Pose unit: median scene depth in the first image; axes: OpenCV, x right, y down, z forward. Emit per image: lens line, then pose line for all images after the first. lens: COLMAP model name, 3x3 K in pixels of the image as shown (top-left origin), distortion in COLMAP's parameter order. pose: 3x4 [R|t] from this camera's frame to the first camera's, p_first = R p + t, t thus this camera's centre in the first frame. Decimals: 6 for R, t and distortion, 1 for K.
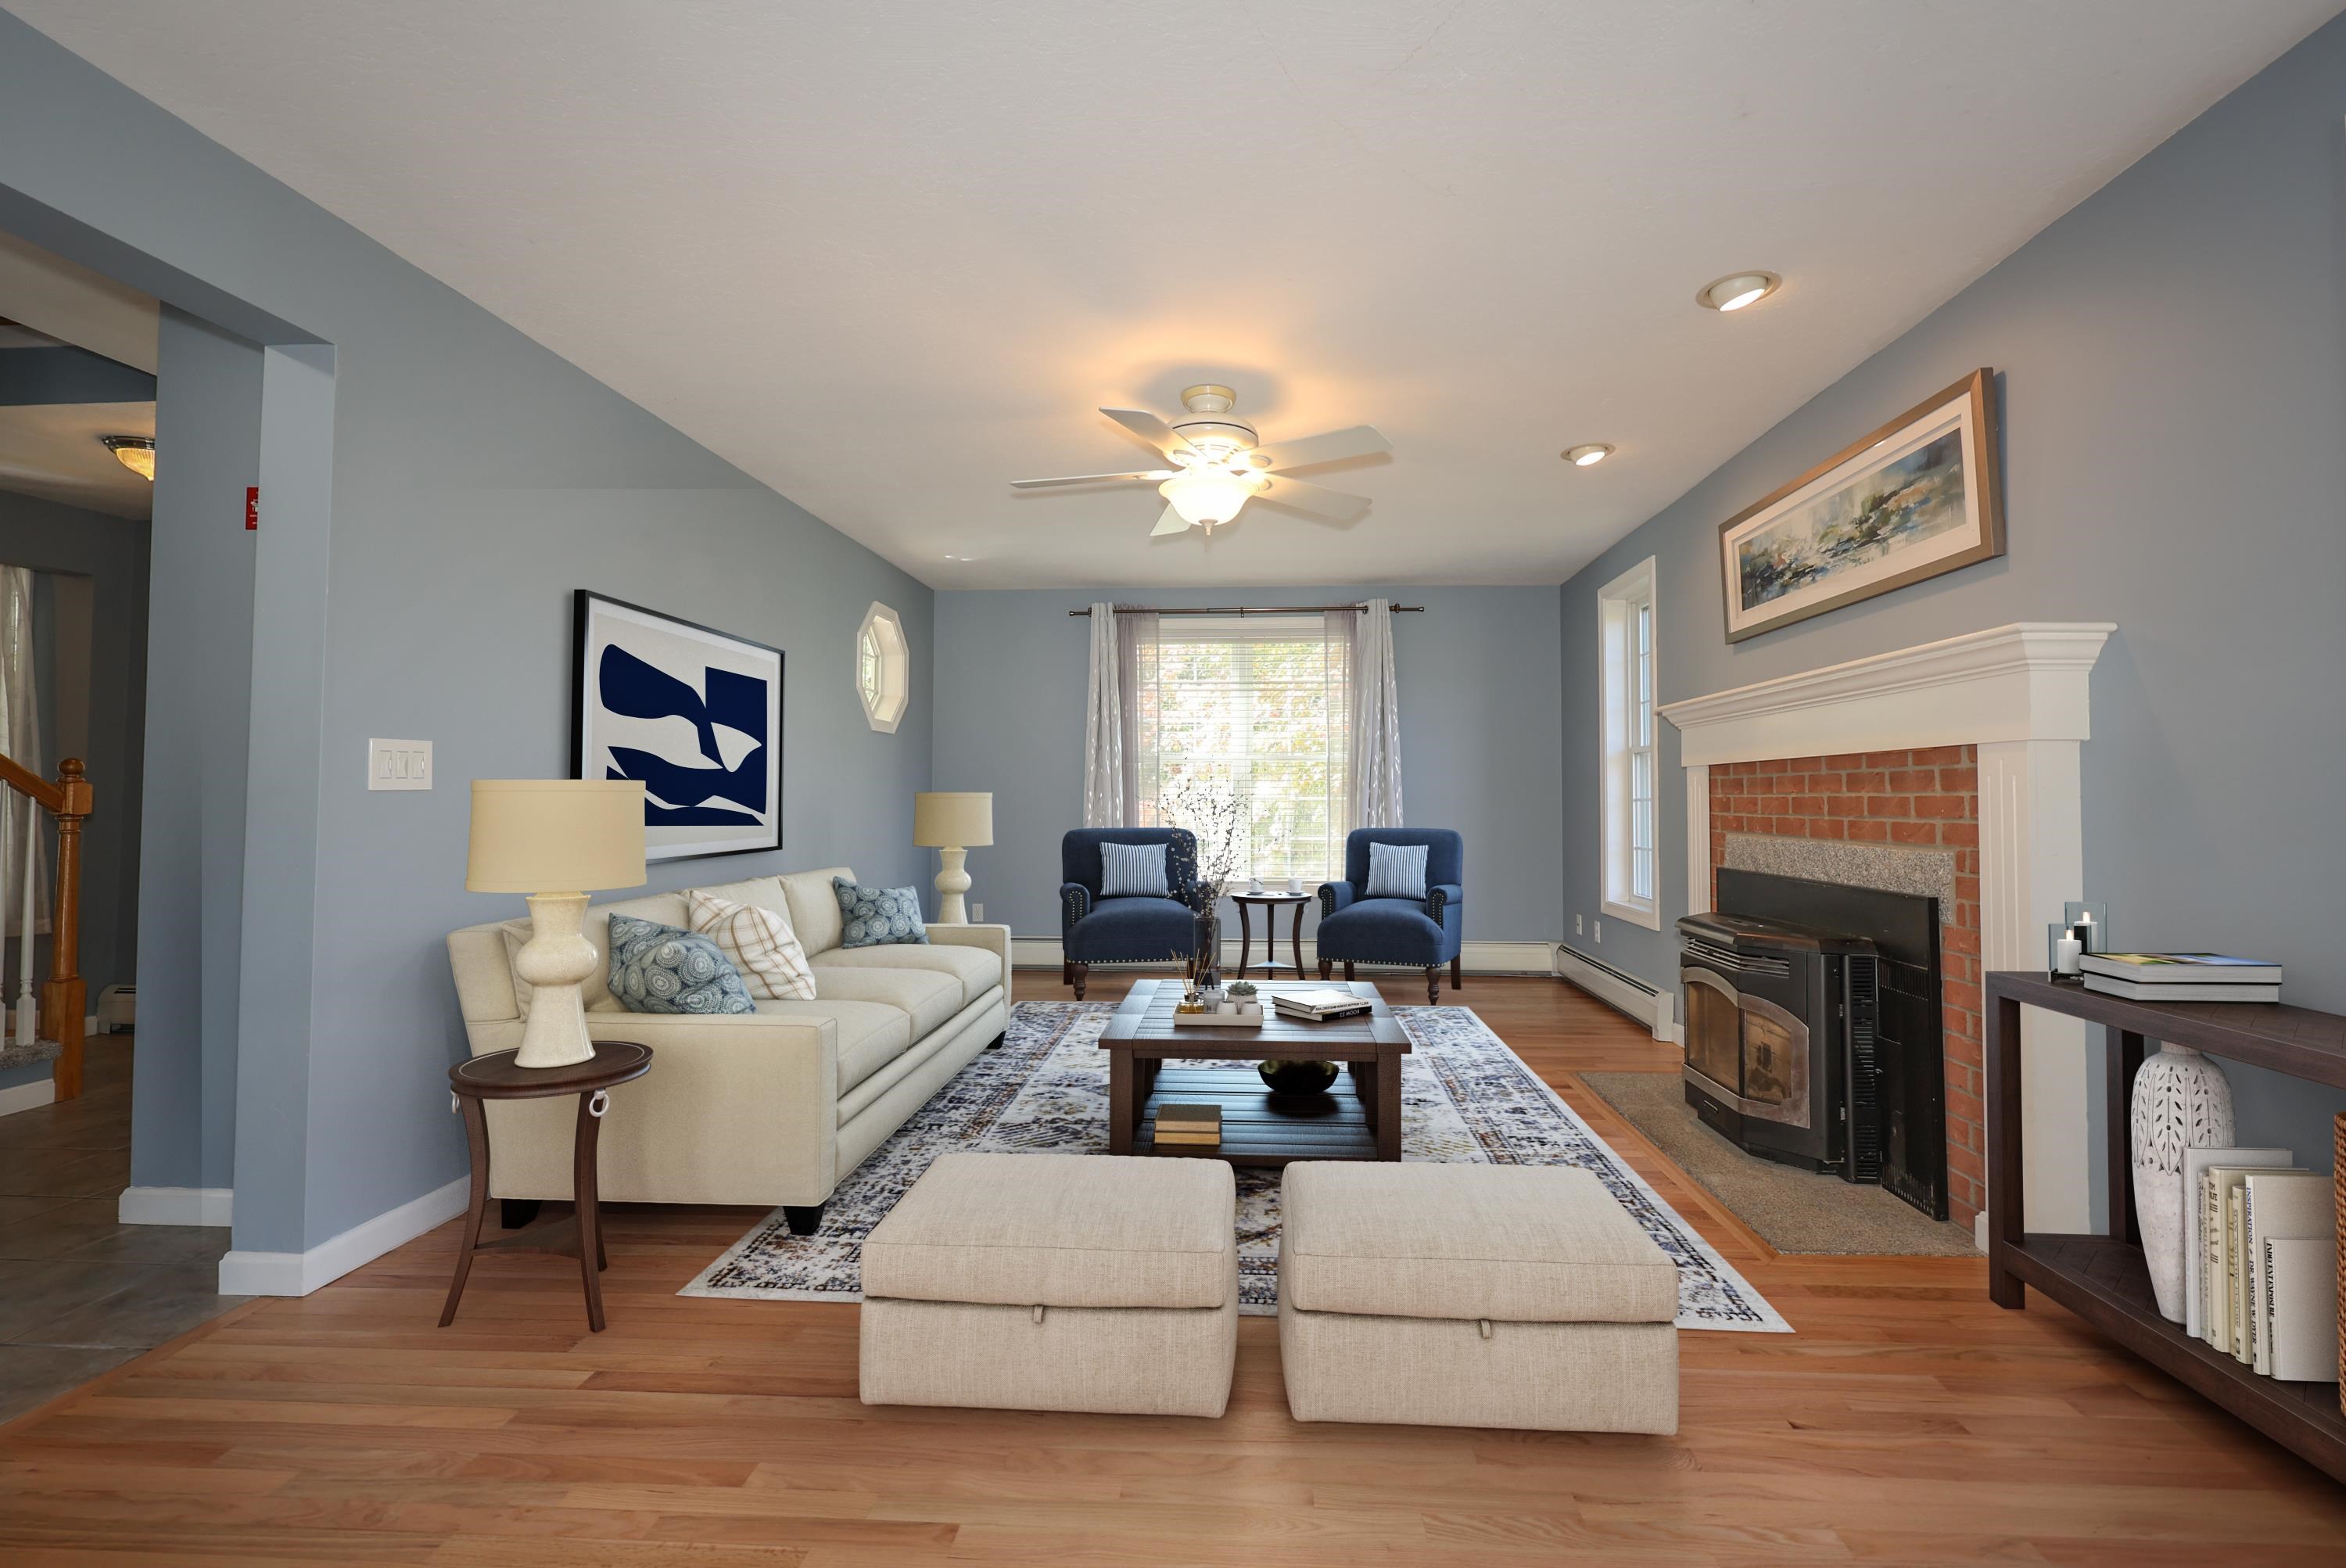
lens RADIAL K [[960.5, 0, 1183.3], [0, 960.5, 791.5], [0, 0, 1]] dist [0.000773, 0.000174]
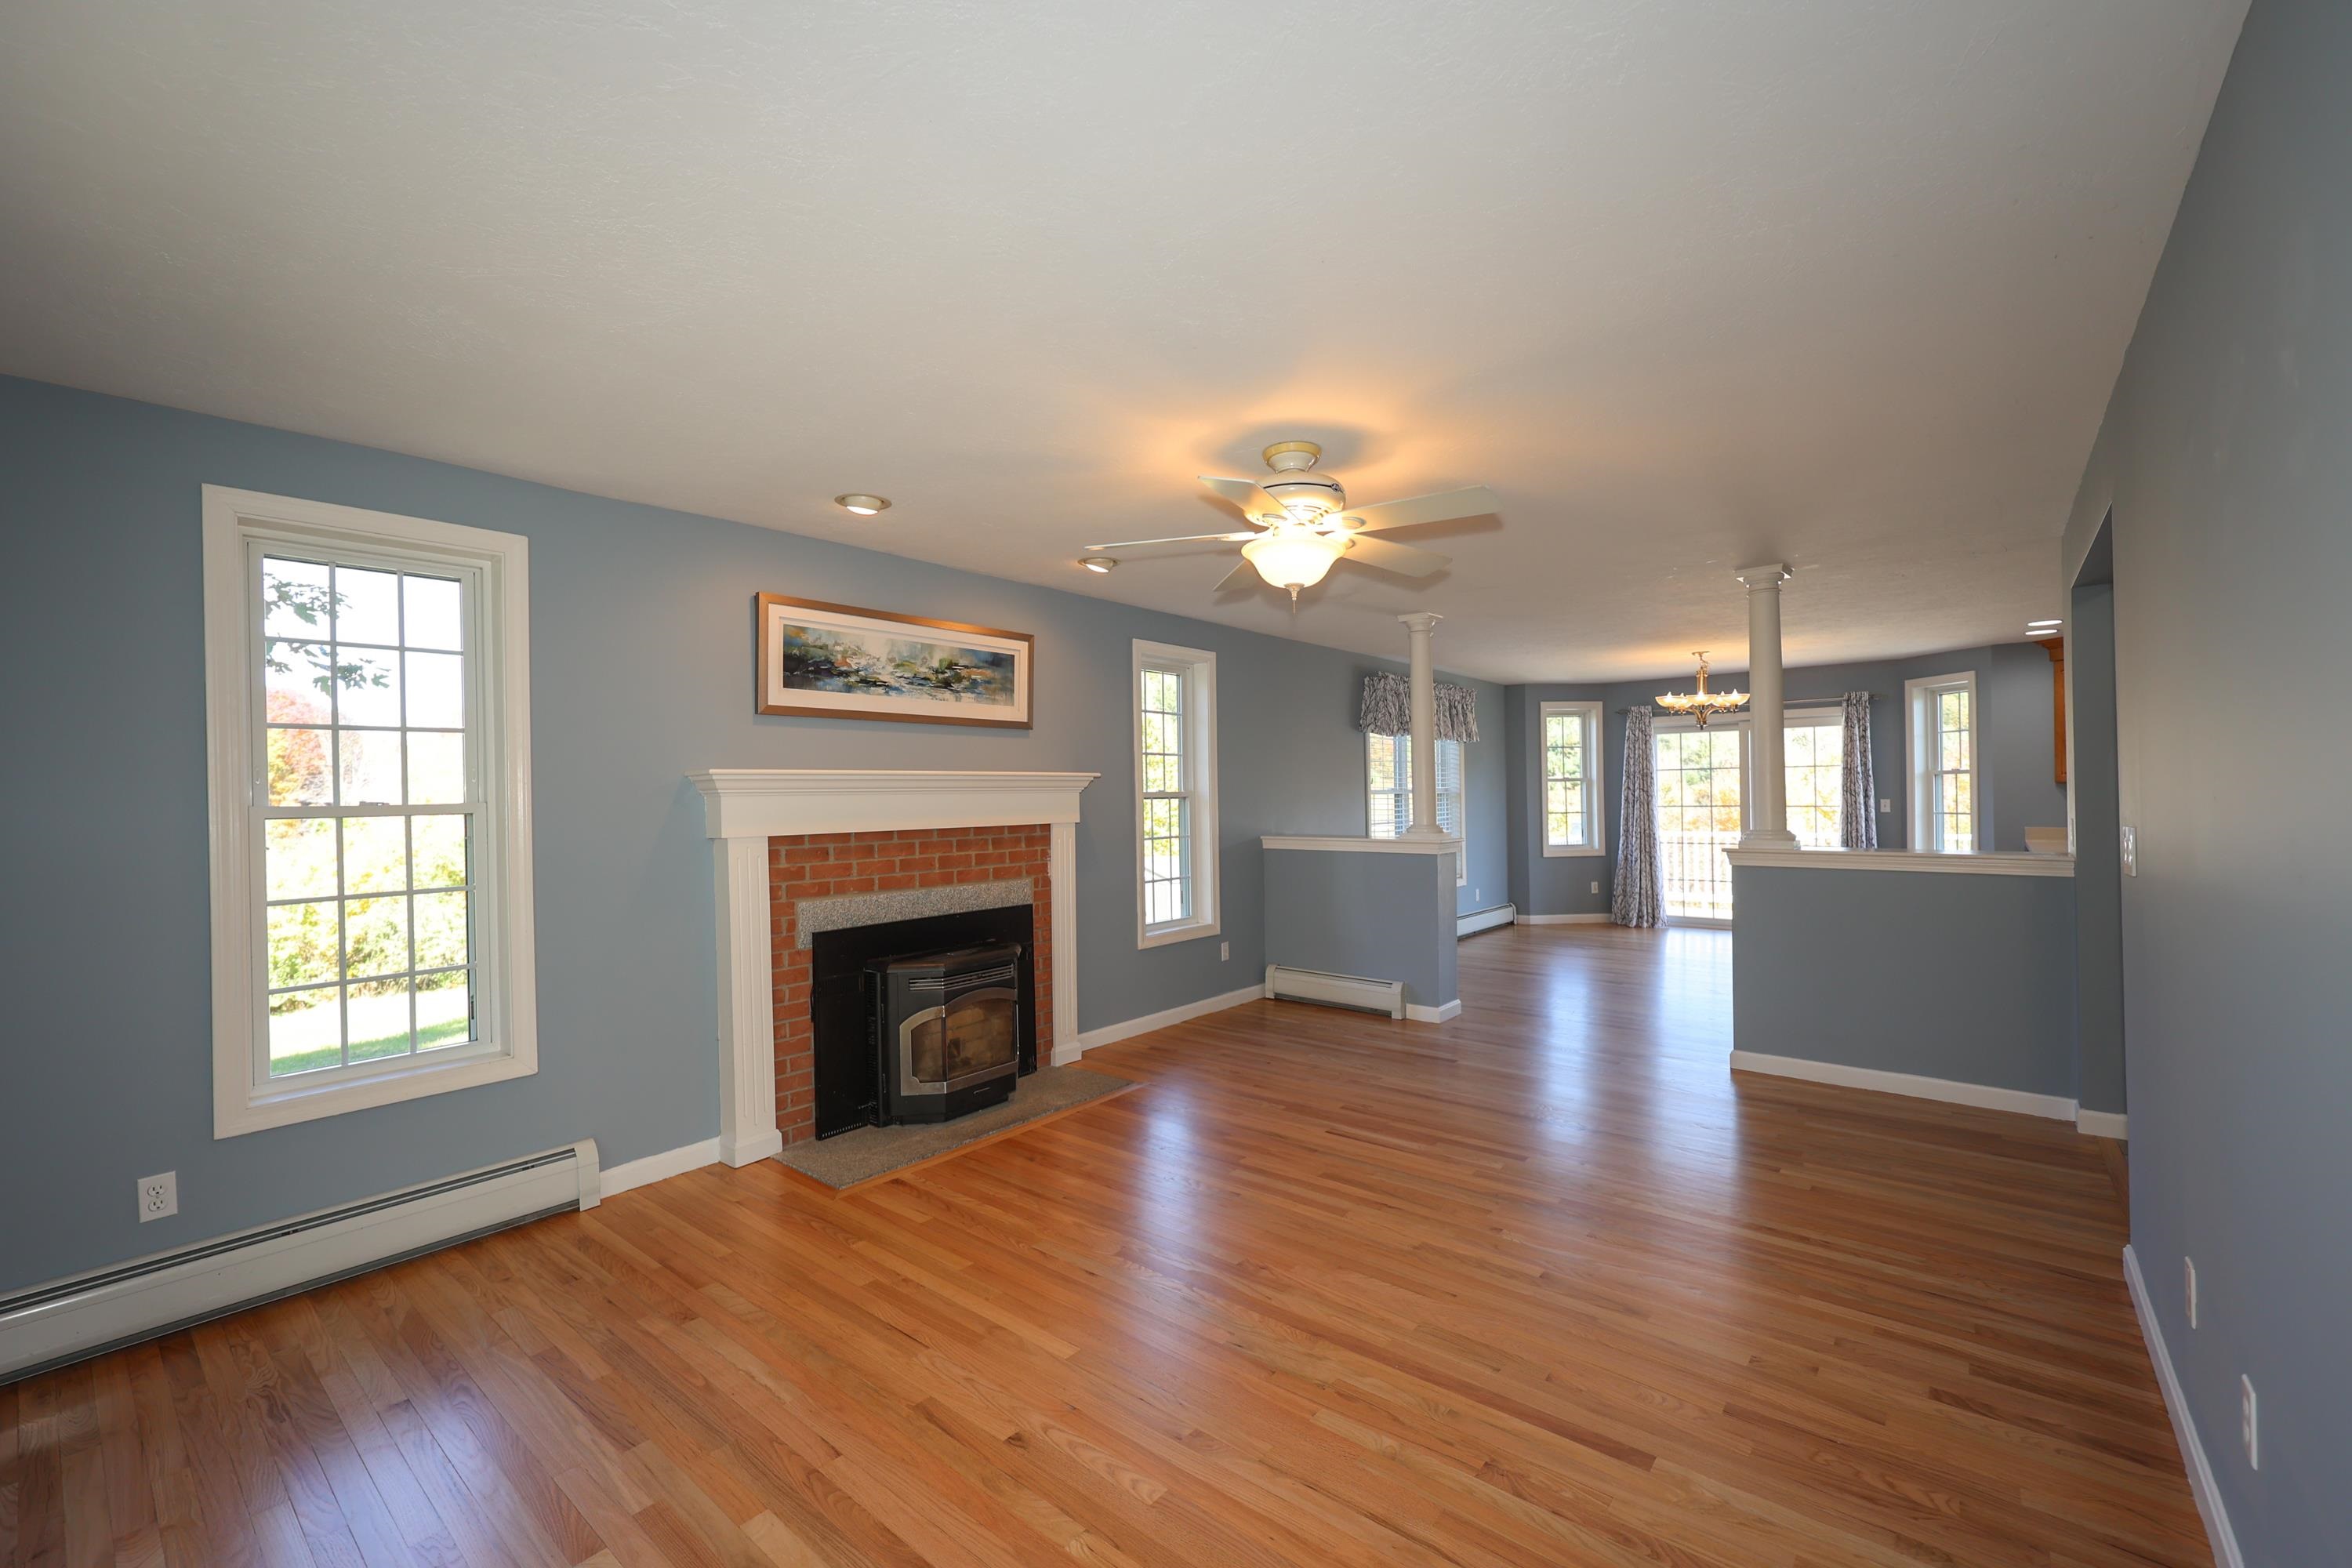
lens RADIAL K [[963.0, 0, 1186.3], [0, 963.0, 791.5], [0, 0, 1]] dist [0.000773, 0.000174]
pose [[-0.824640, 0.014425, 0.565474, -0.439693], [0.011304, 0.999895, -0.009022, -0.072598], [-0.565545, -0.001048, -0.824717, 1.929726]]
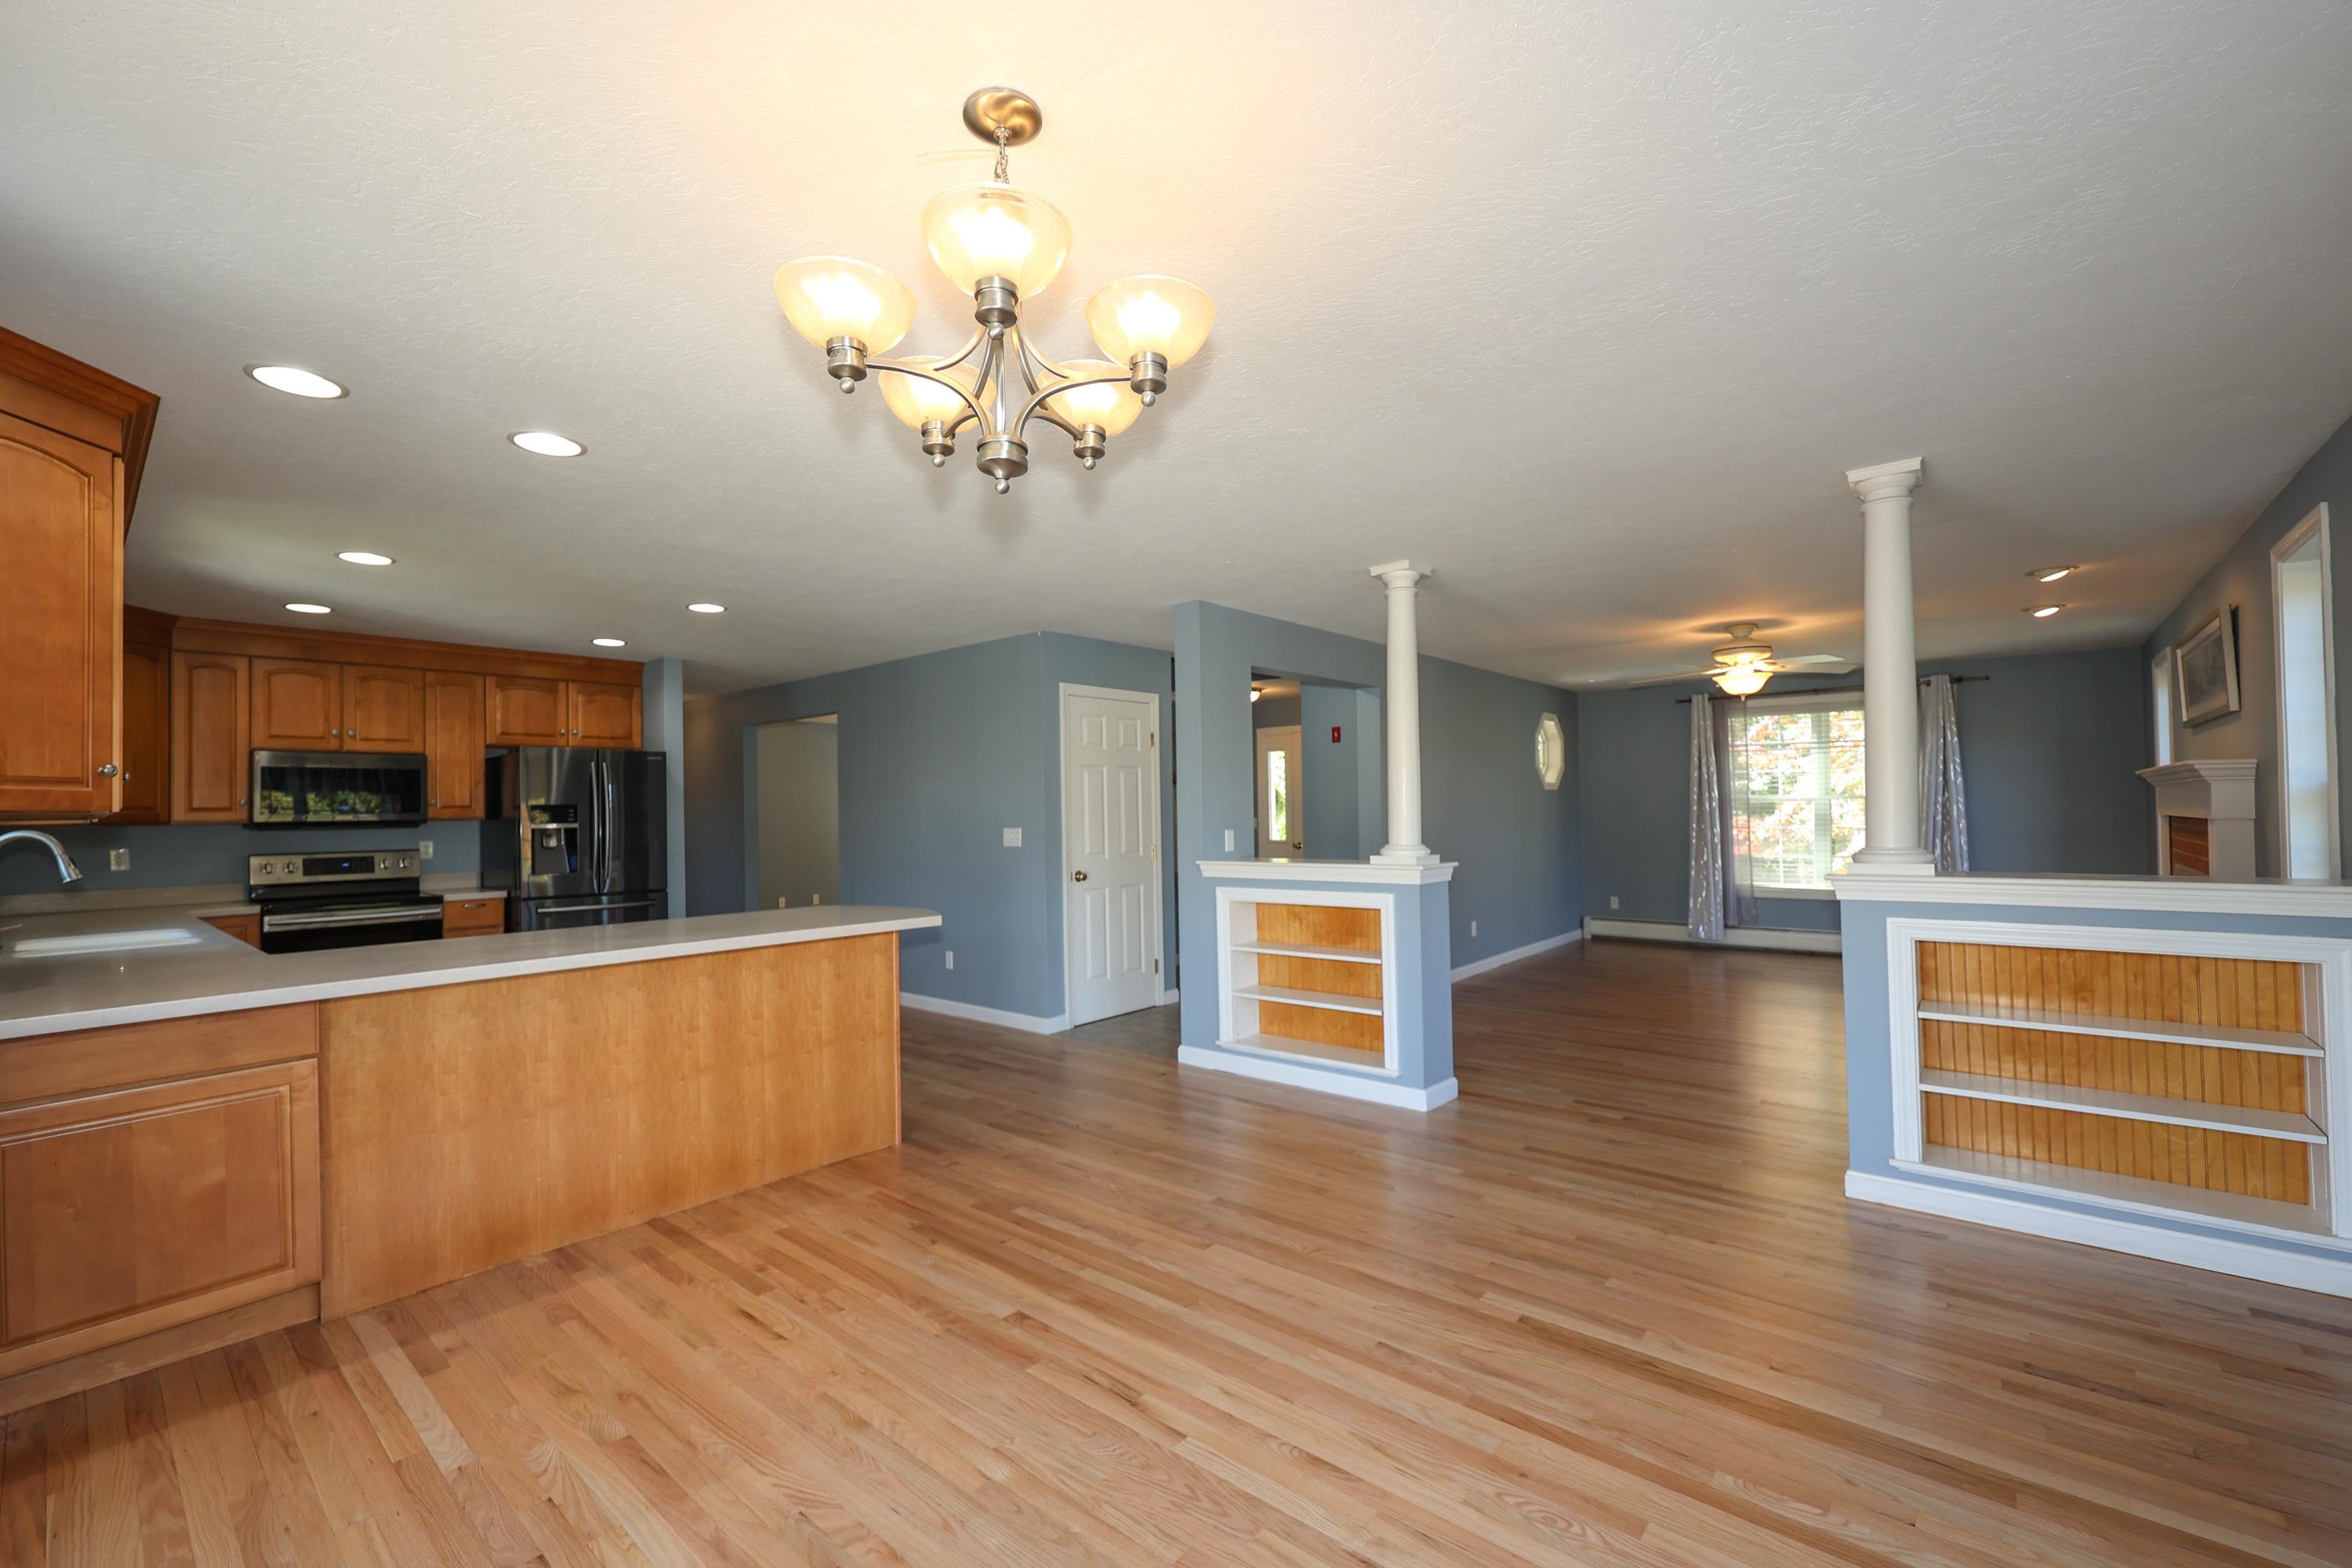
lens RADIAL K [[963.0, 0, 1186.3], [0, 963.0, 791.5], [0, 0, 1]] dist [0.000773, 0.000174]
pose [[0.818345, -0.021267, -0.574333, 0.218498], [0.016243, 0.999772, -0.013876, -0.079391], [0.574497, 0.002026, 0.818504, -1.232568]]
